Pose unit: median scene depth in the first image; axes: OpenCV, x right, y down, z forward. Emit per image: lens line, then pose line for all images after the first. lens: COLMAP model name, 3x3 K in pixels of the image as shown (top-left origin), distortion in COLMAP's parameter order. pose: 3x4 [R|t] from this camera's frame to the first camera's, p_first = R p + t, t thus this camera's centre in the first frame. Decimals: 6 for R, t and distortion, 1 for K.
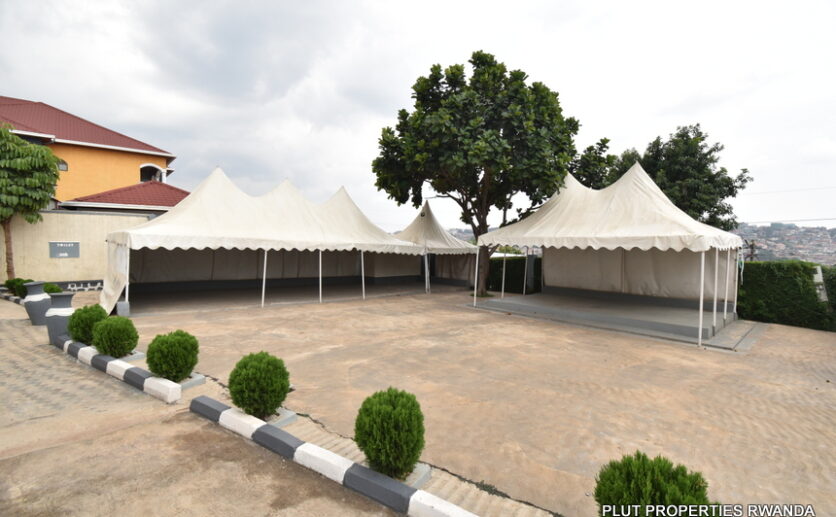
lens RADIAL K [[359.5, 0, 418.2], [0, 359.5, 272.0], [0, 0, 1]] dist [0.000638, -0.017511]
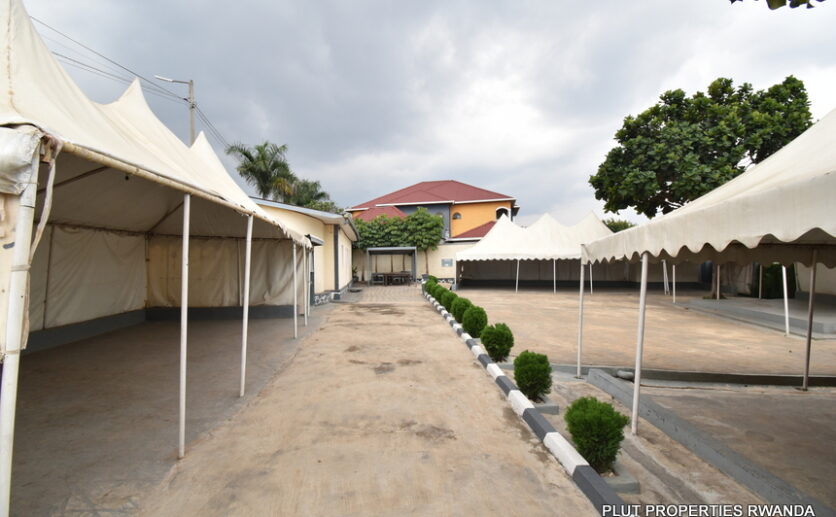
lens RADIAL K [[363.7, 0, 418.0], [0, 363.7, 258.5], [0, 0, 1]] dist [0.000646, 0.000088]
pose [[0.567787, -0.030493, -0.822610, 0.666222], [-0.030747, 0.997831, -0.058211, 0.043450], [0.822601, 0.058344, 0.565618, -0.345351]]
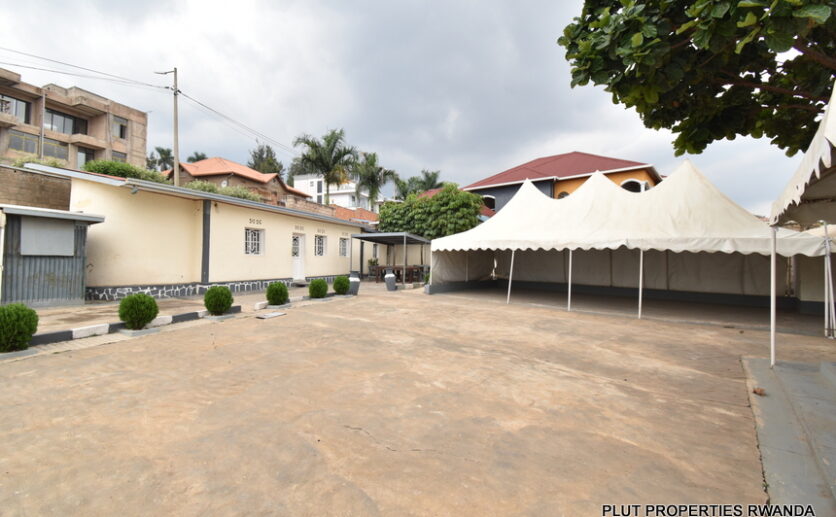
lens RADIAL K [[363.7, 0, 418.0], [0, 363.7, 258.5], [0, 0, 1]] dist [0.000646, 0.000088]
pose [[0.109449, -0.013477, -0.993901, 0.534967], [-0.071302, 0.997226, -0.021374, 0.004563], [0.991432, 0.073206, 0.108184, 0.554878]]
